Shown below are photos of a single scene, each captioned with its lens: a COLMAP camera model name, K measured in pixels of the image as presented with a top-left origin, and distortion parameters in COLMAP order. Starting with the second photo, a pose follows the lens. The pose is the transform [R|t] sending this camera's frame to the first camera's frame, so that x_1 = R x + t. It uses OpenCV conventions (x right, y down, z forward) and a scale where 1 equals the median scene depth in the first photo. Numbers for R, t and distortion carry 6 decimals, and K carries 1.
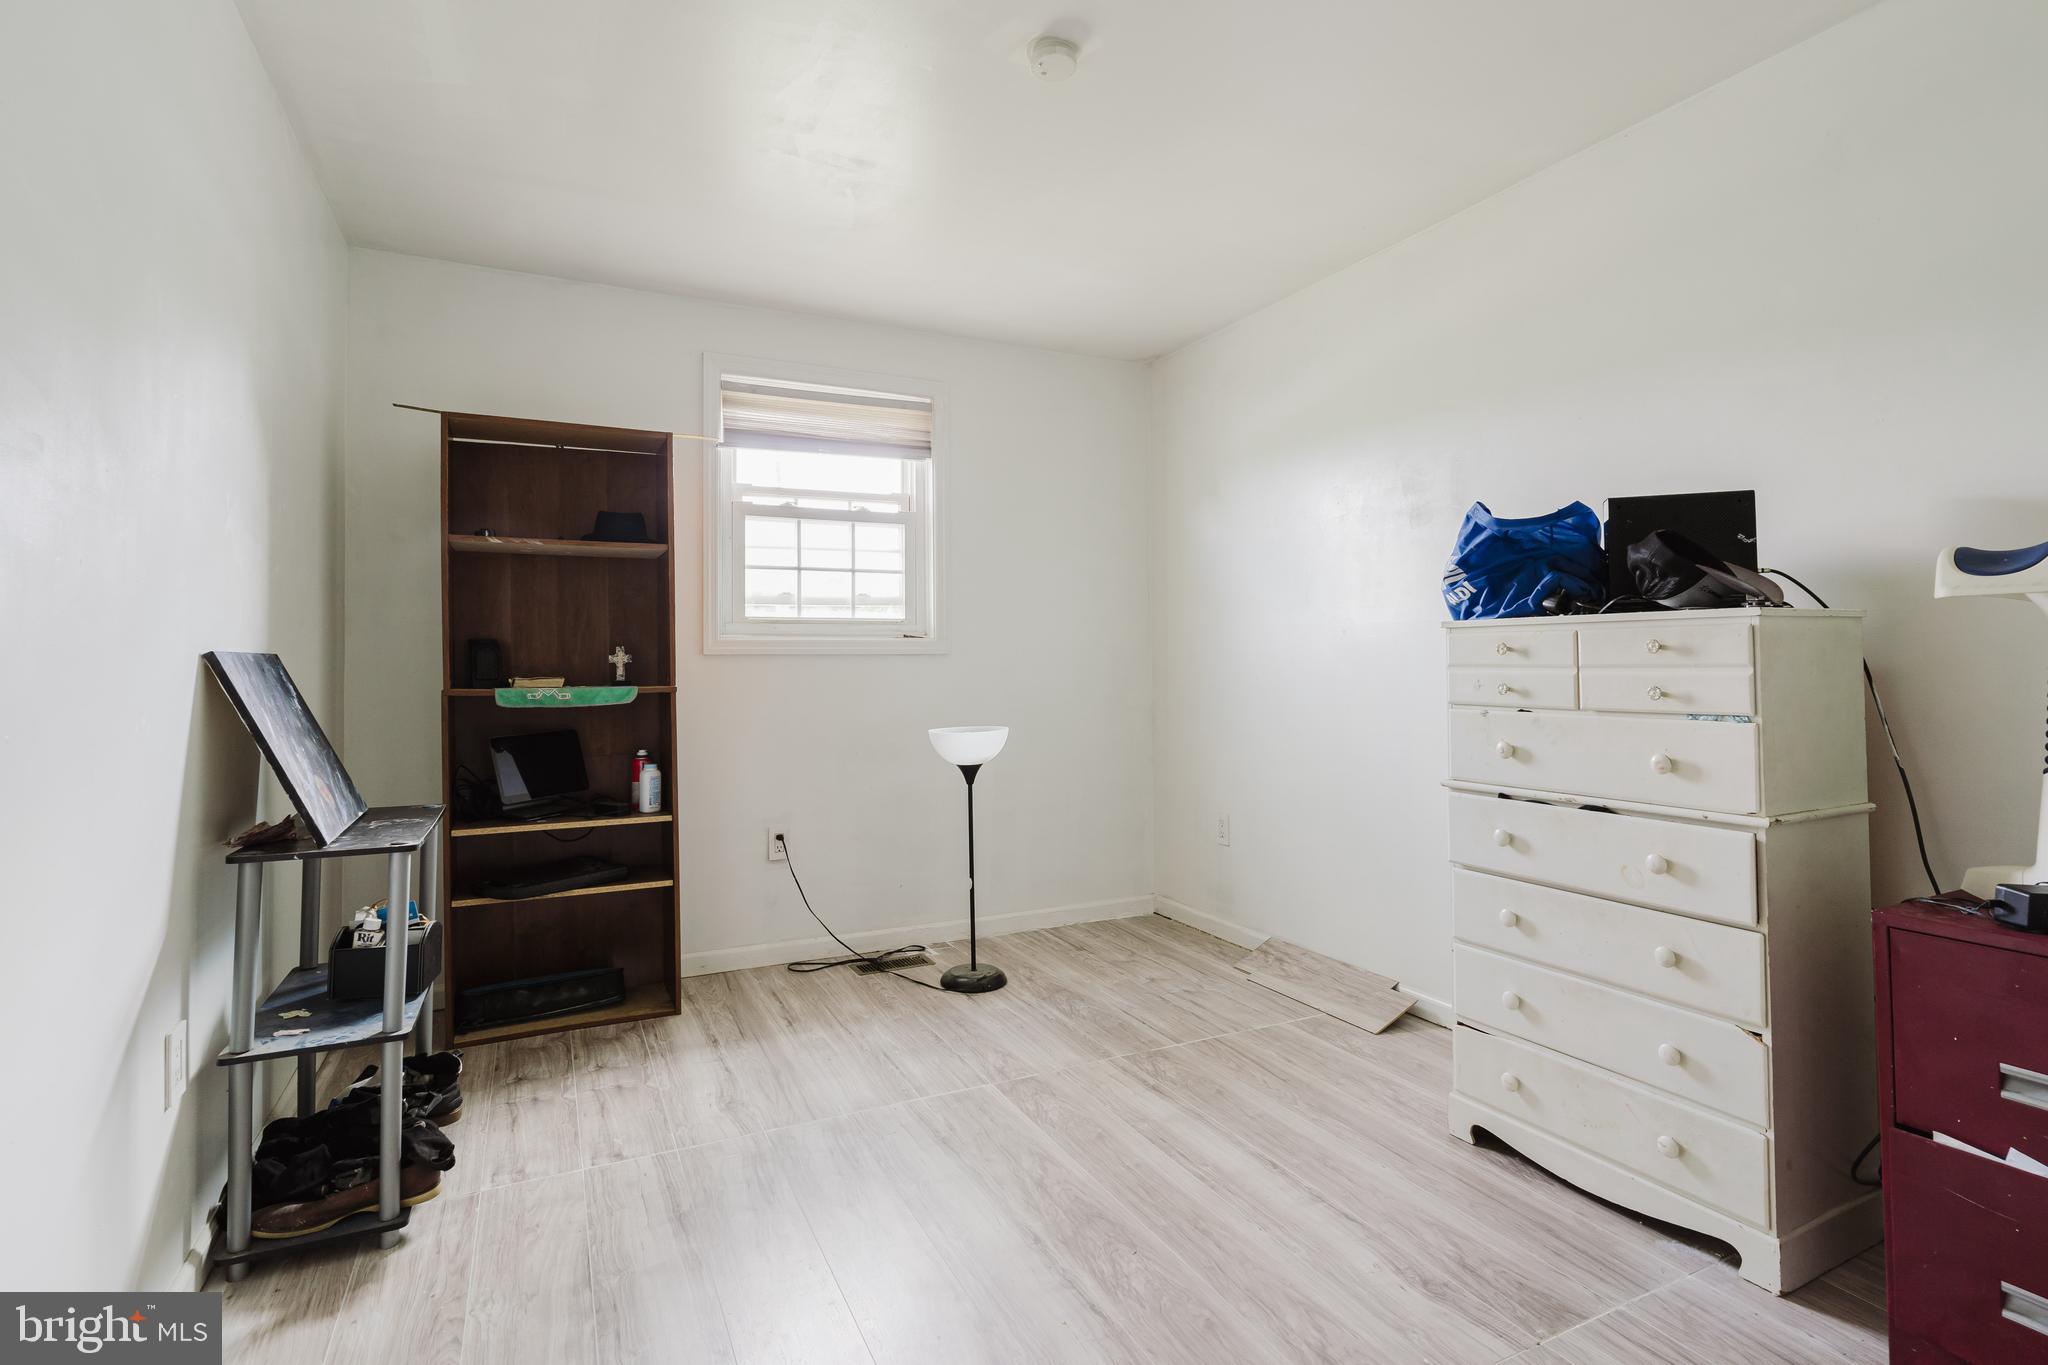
lens RADIAL K [[988.7, 0, 1018.6], [0, 988.7, 637.9], [0, 0, 1]] dist [-0.002218, 0.001157]
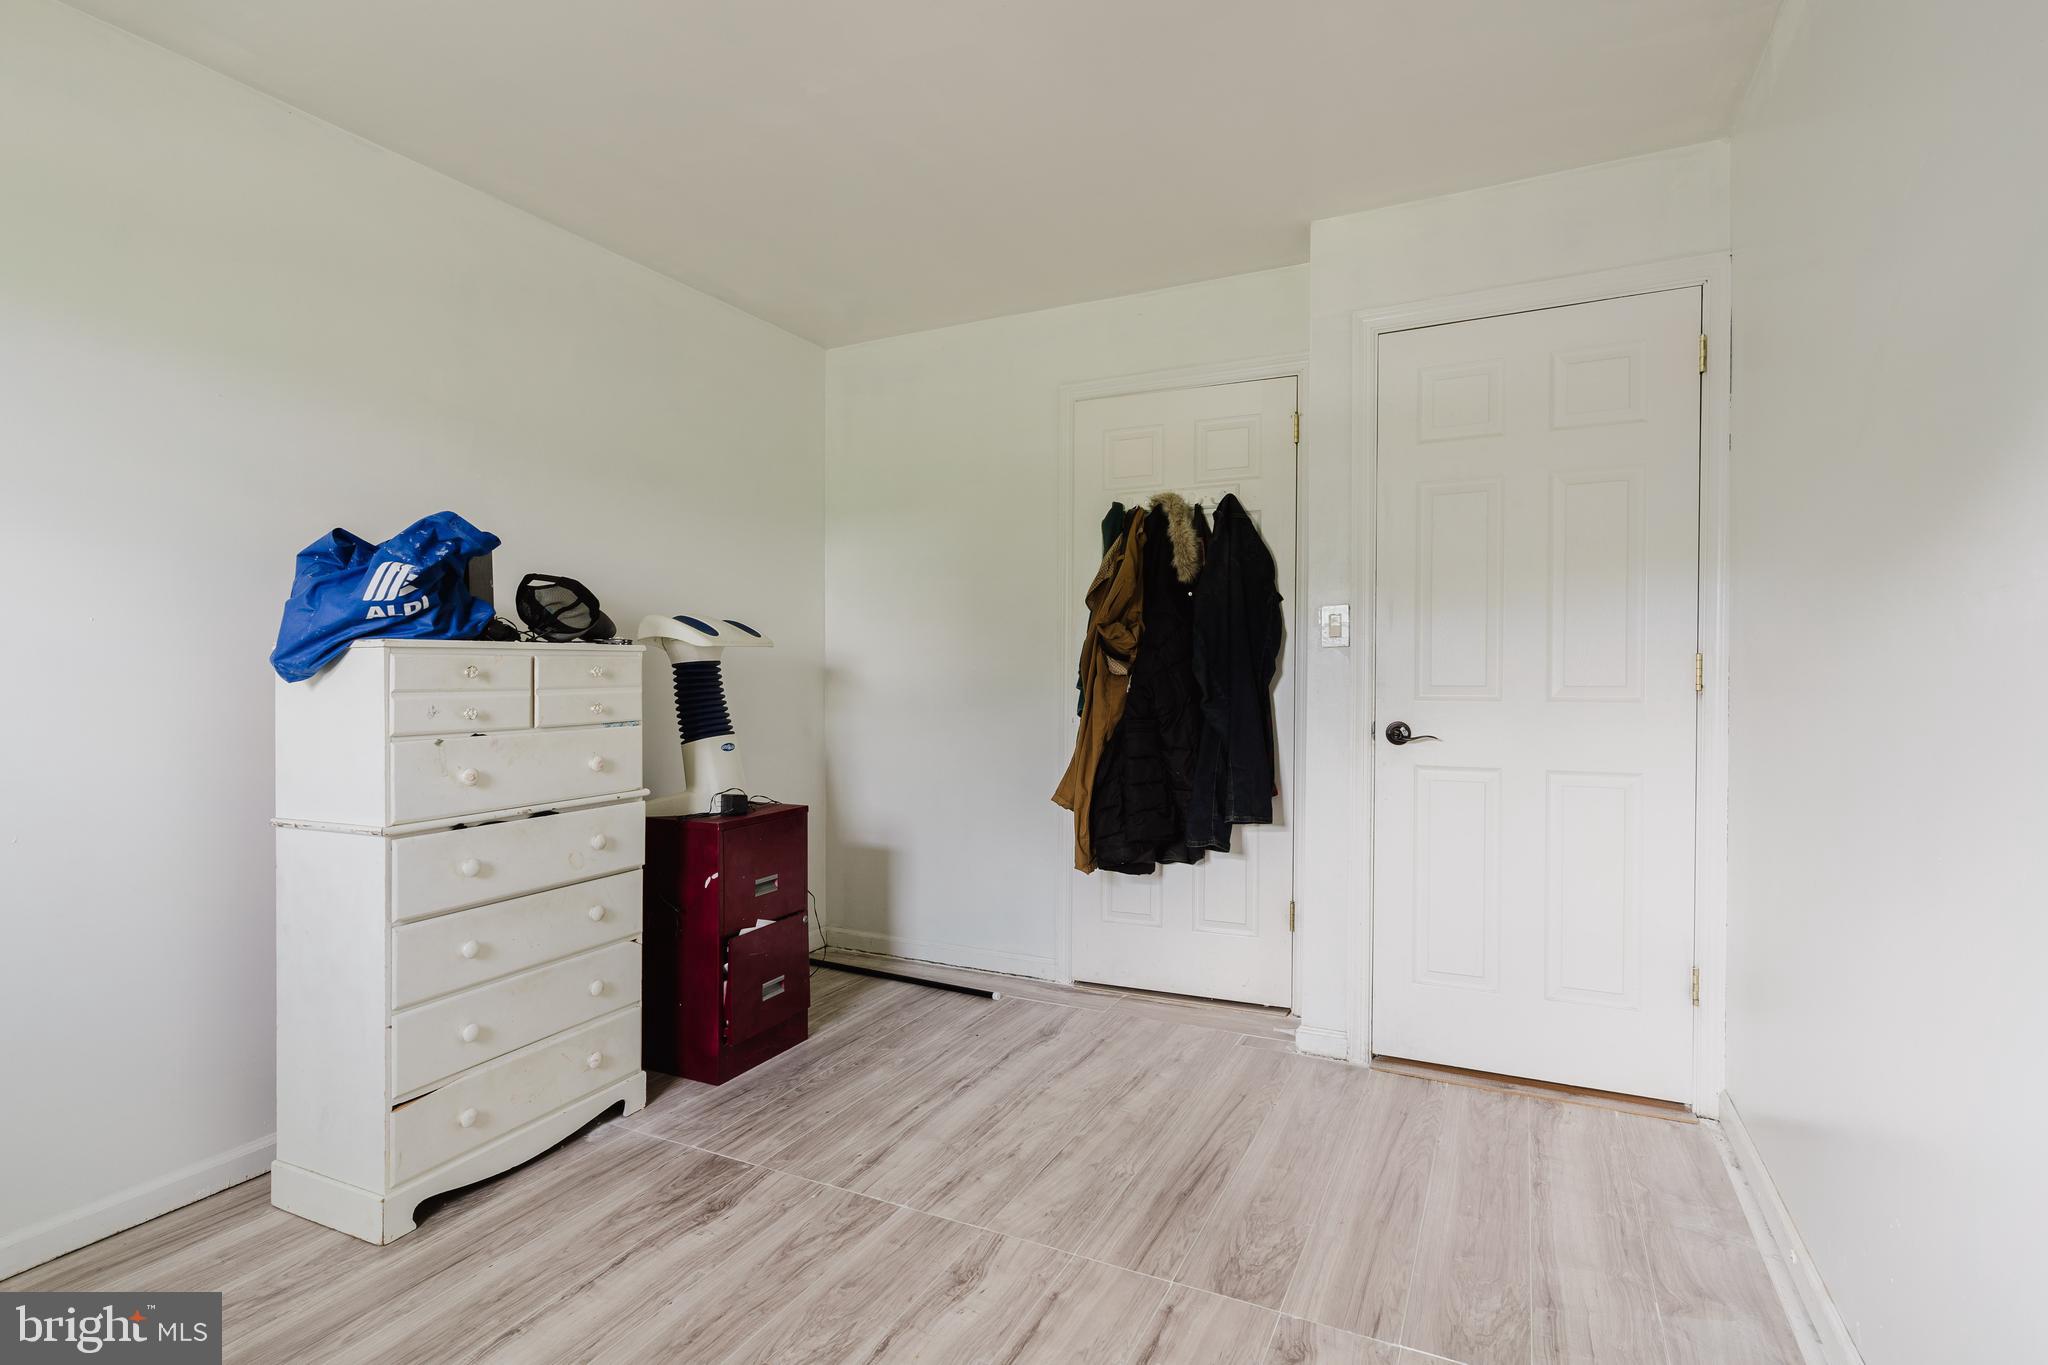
lens RADIAL K [[1041.7, 0, 1024.0], [0, 1041.7, 682.5], [0, 0, 1]] dist [0.003302, 0.001008]
pose [[-0.626124, -0.003622, 0.779715, -0.696800], [-0.011729, 0.999920, -0.004775, 0.021050], [-0.779635, -0.012135, -0.626116, 1.321192]]
